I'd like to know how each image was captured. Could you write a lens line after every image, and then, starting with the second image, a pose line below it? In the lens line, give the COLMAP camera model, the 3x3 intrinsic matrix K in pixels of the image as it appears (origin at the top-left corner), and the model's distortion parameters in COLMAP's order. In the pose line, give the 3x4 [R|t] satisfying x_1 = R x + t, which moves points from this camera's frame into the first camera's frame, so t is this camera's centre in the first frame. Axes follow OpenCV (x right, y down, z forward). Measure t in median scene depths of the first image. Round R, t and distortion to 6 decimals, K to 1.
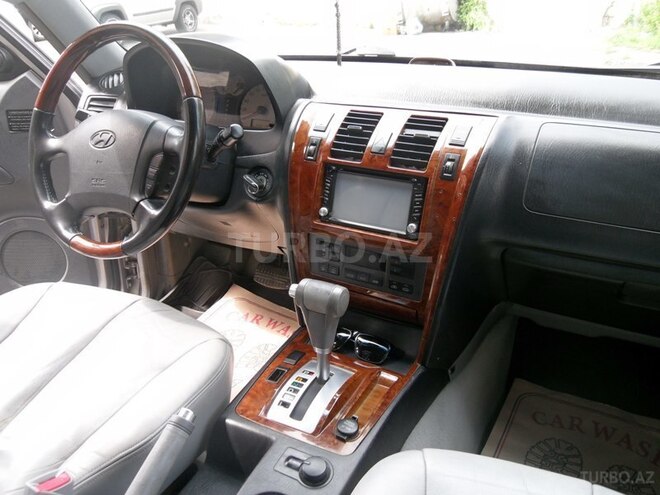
lens RADIAL K [[550.1, 0, 323.8], [0, 550.1, 253.5], [0, 0, 1]] dist [-0.022194, 0.021768]
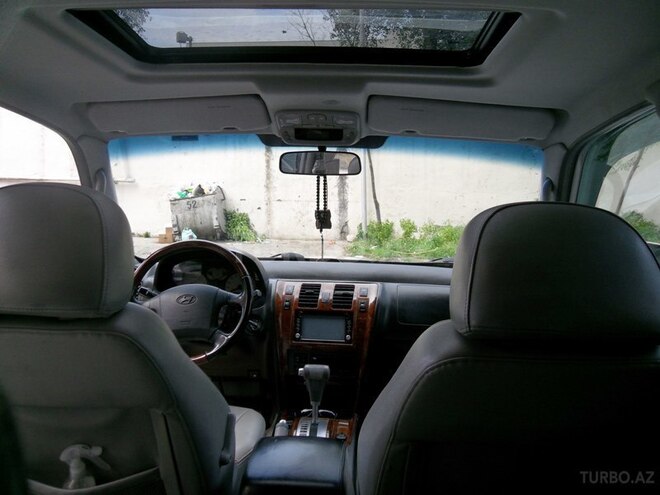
lens RADIAL K [[550.1, 0, 321.4], [0, 550.1, 247.1], [0, 0, 1]] dist [-0.022194, 0.021768]
pose [[0.912381, 0.012488, 0.409152, -0.712377], [0.137542, 0.932068, -0.335158, 0.288056], [-0.385543, 0.362067, 0.848683, -0.742210]]
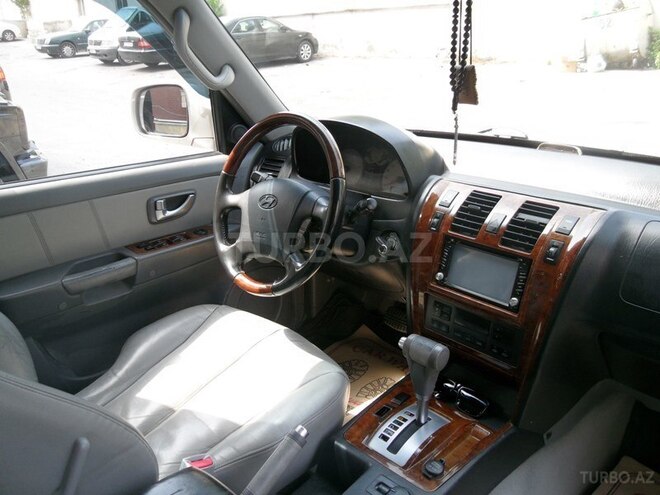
lens RADIAL K [[550.1, 0, 327.1], [0, 550.1, 250.3], [0, 0, 1]] dist [-0.022194, 0.021768]
pose [[0.958066, 0.100111, -0.268491, 0.079684], [-0.114574, 0.992660, -0.038710, -0.060338], [0.262645, 0.067848, 0.962504, -0.179735]]
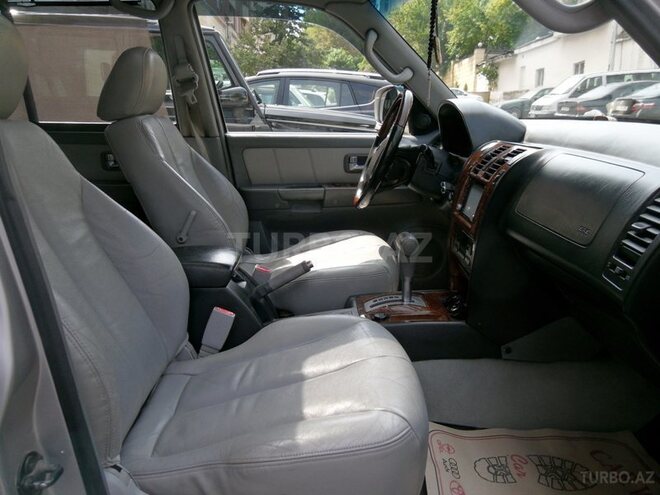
lens RADIAL K [[550.1, 0, 331.2], [0, 550.1, 253.9], [0, 0, 1]] dist [-0.022194, 0.021768]
pose [[0.499281, 0.222917, -0.837273, 1.136997], [-0.359996, 0.932350, 0.033559, 0.122290], [0.788113, 0.284660, 0.545754, -0.057970]]
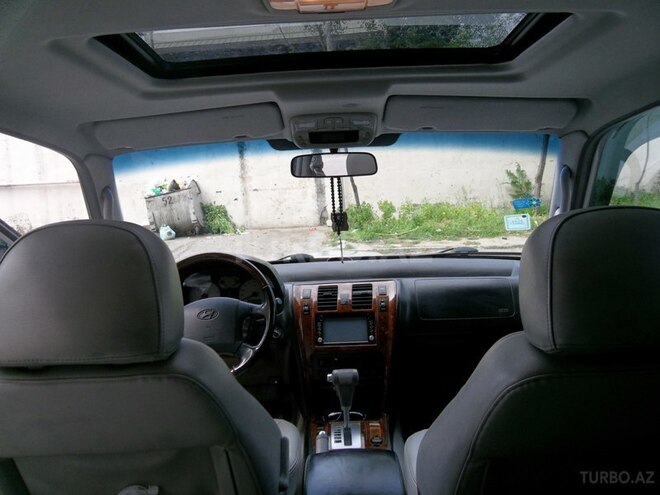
lens RADIAL K [[550.1, 0, 320.6], [0, 550.1, 245.6], [0, 0, 1]] dist [-0.022194, 0.021768]
pose [[0.892815, -0.066128, 0.445543, -0.818248], [0.220065, 0.927109, -0.303382, 0.194643], [-0.393005, 0.368913, 0.842289, -0.685038]]
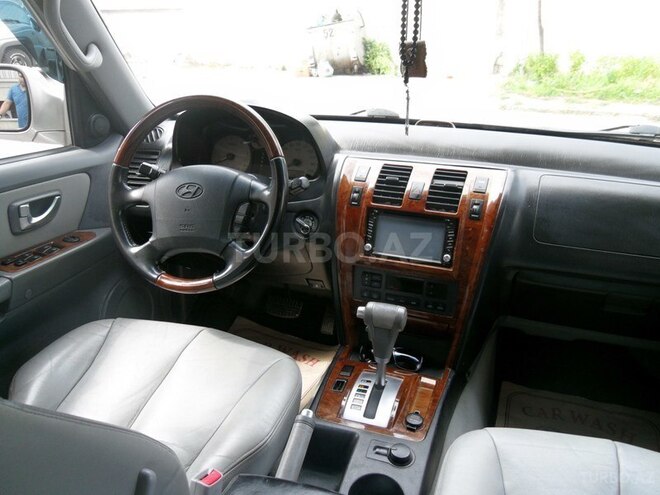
lens RADIAL K [[550.1, 0, 323.9], [0, 550.1, 252.9], [0, 0, 1]] dist [-0.022194, 0.021768]
pose [[0.986084, -0.030237, 0.163475, -0.303450], [0.040680, 0.997314, -0.060913, 0.006612], [-0.161194, 0.066716, 0.984665, -0.183294]]
